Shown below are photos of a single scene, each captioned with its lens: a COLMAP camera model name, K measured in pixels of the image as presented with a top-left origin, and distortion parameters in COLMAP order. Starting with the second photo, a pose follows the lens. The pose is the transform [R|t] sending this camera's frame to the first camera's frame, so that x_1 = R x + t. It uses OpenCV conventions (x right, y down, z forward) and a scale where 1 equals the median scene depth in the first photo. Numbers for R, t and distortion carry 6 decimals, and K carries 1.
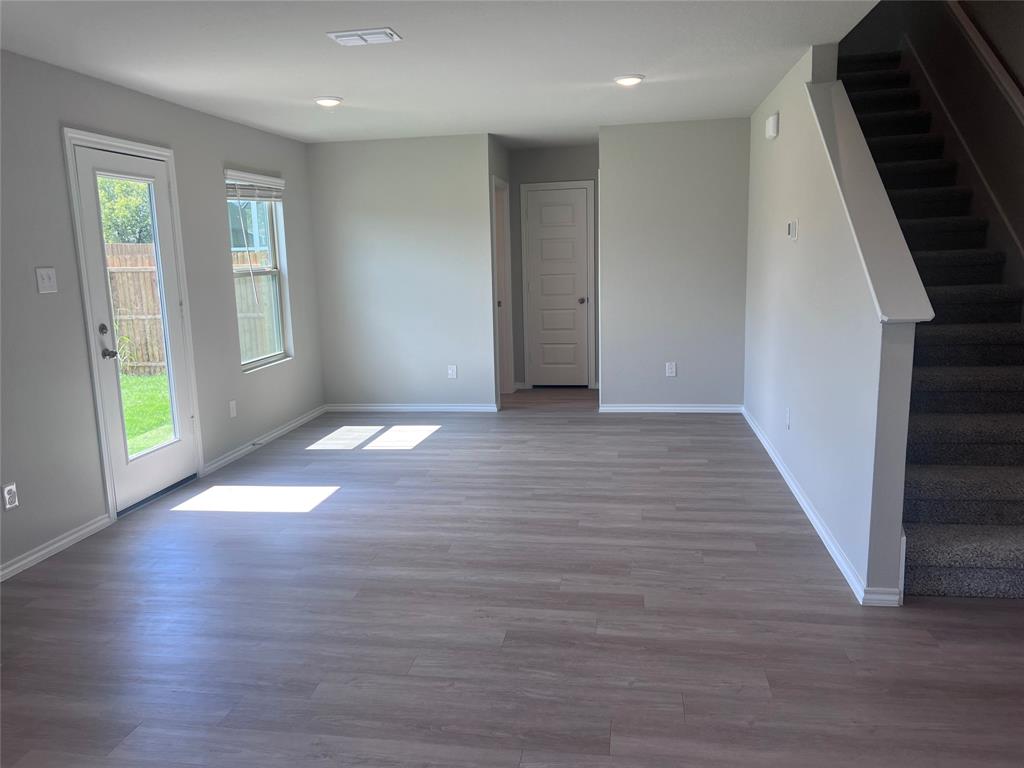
lens RADIAL K [[775.9, 0, 508.9], [0, 775.9, 380.7], [0, 0, 1]] dist [0.057179, -0.040551]
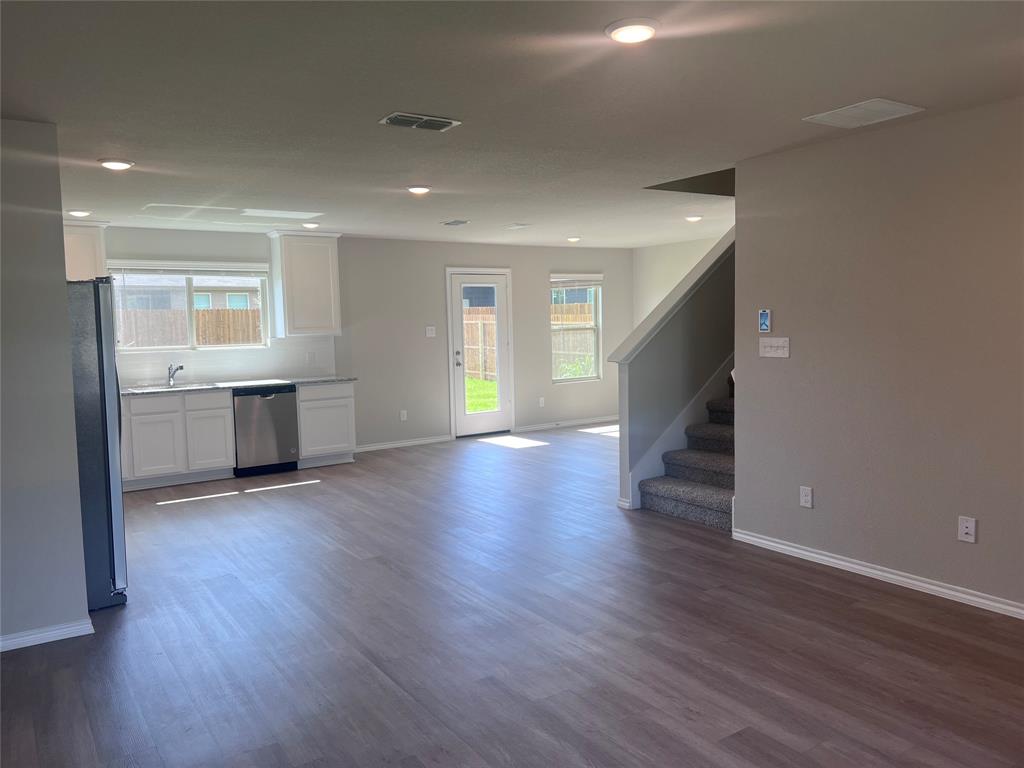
lens RADIAL K [[775.9, 0, 519.6], [0, 775.9, 377.9], [0, 0, 1]] dist [0.057179, -0.040551]
pose [[0.684514, 0.068369, -0.725787, 0.948549], [-0.116278, 0.993086, -0.016117, 0.015623], [0.719666, 0.095425, 0.687731, -0.304746]]
